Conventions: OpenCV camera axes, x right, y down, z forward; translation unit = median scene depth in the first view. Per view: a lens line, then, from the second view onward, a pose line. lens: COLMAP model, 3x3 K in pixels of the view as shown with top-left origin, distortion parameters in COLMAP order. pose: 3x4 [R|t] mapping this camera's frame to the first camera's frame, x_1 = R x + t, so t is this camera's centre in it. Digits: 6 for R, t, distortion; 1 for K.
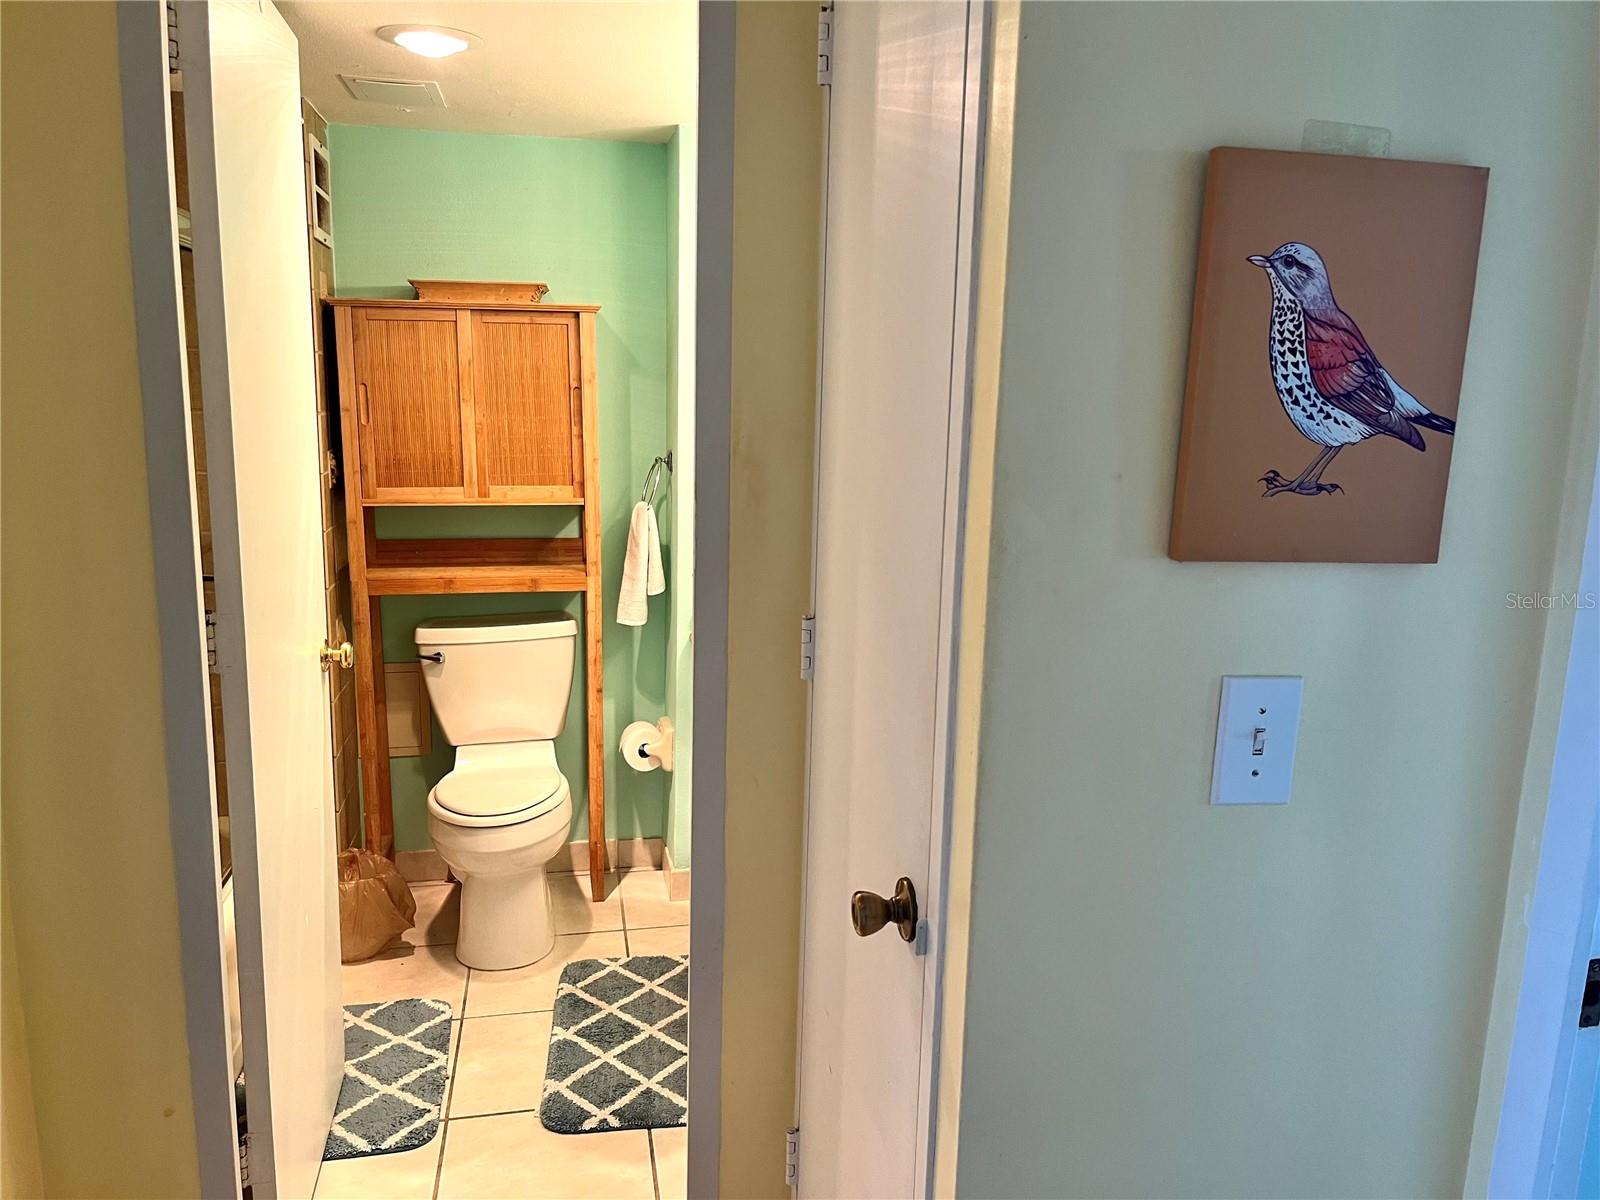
lens RADIAL K [[1217.3, 0, 802.5], [0, 1217.3, 600.1], [0, 0, 1]] dist [0.062791, -0.086551]
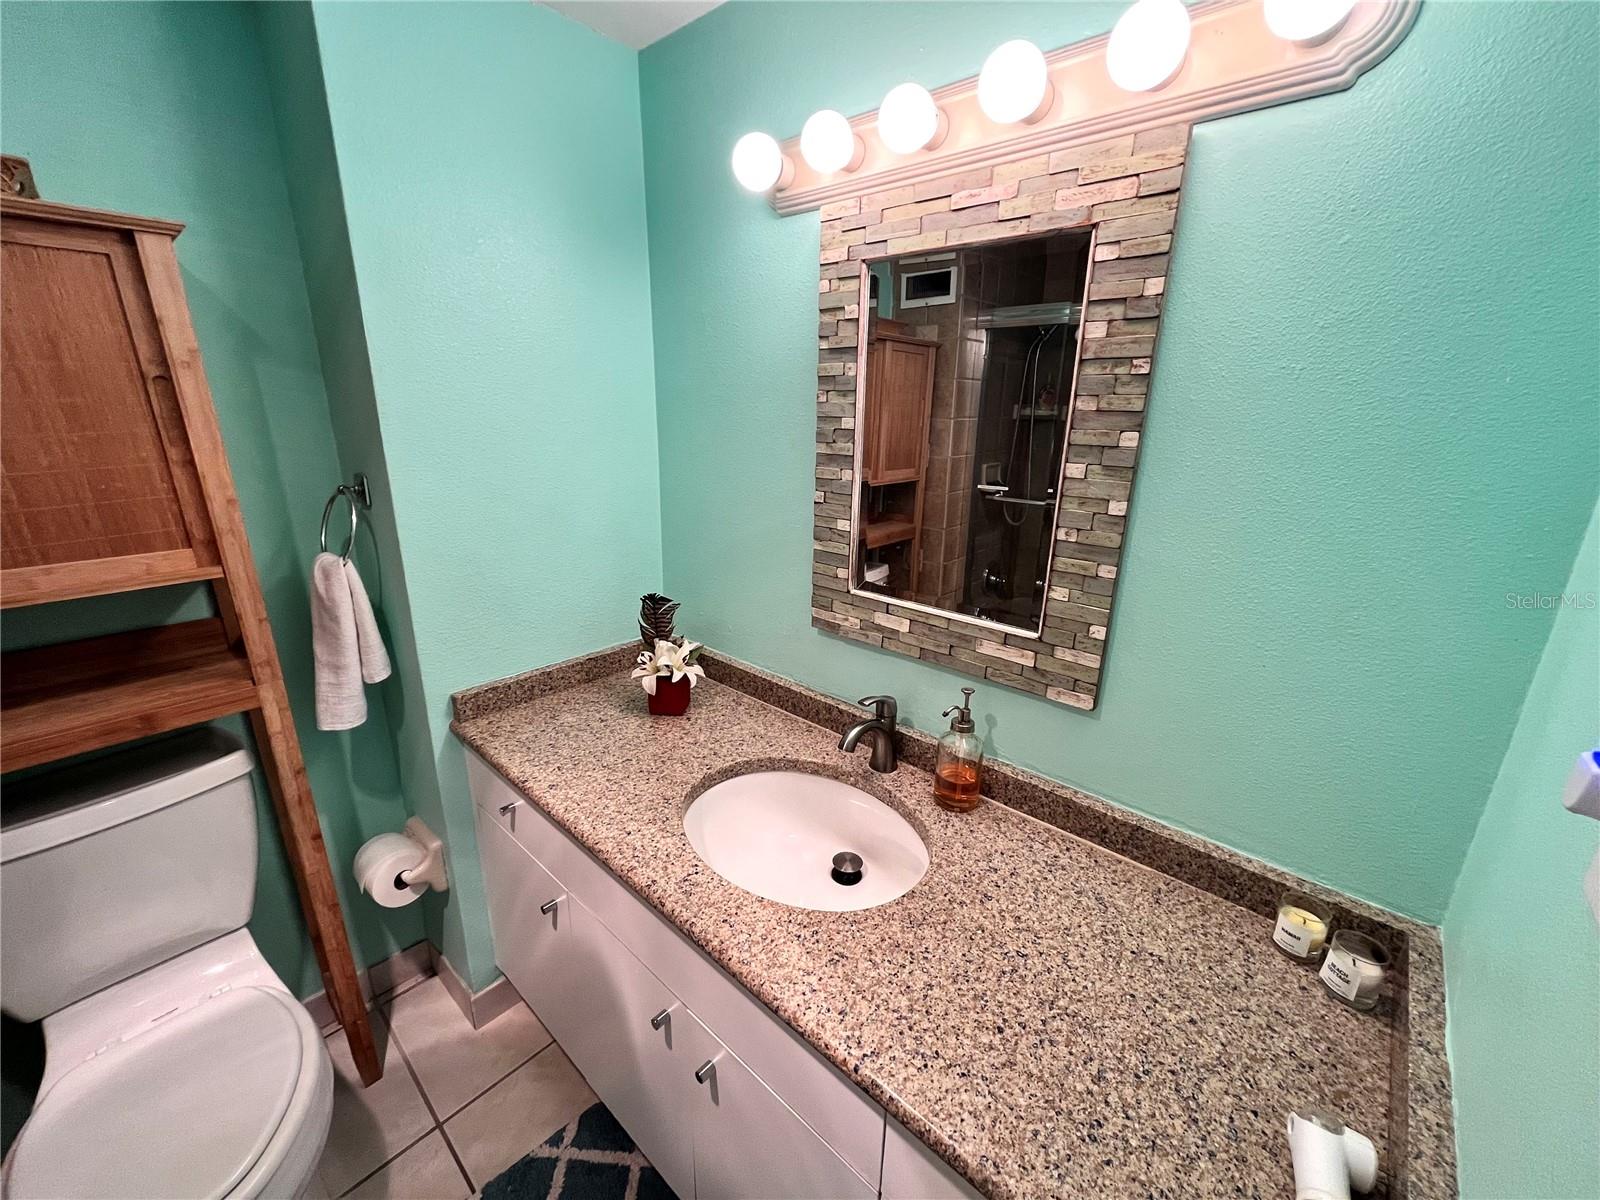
lens RADIAL K [[645.5, 0, 799.6], [0, 645.5, 607.5], [0, 0, 1]] dist [-0.001479, -0.000348]
pose [[0.807468, -0.181681, 0.561237, -0.127258], [0.106332, 0.980635, 0.164464, -0.083561], [-0.580248, -0.073122, 0.811150, 0.556168]]
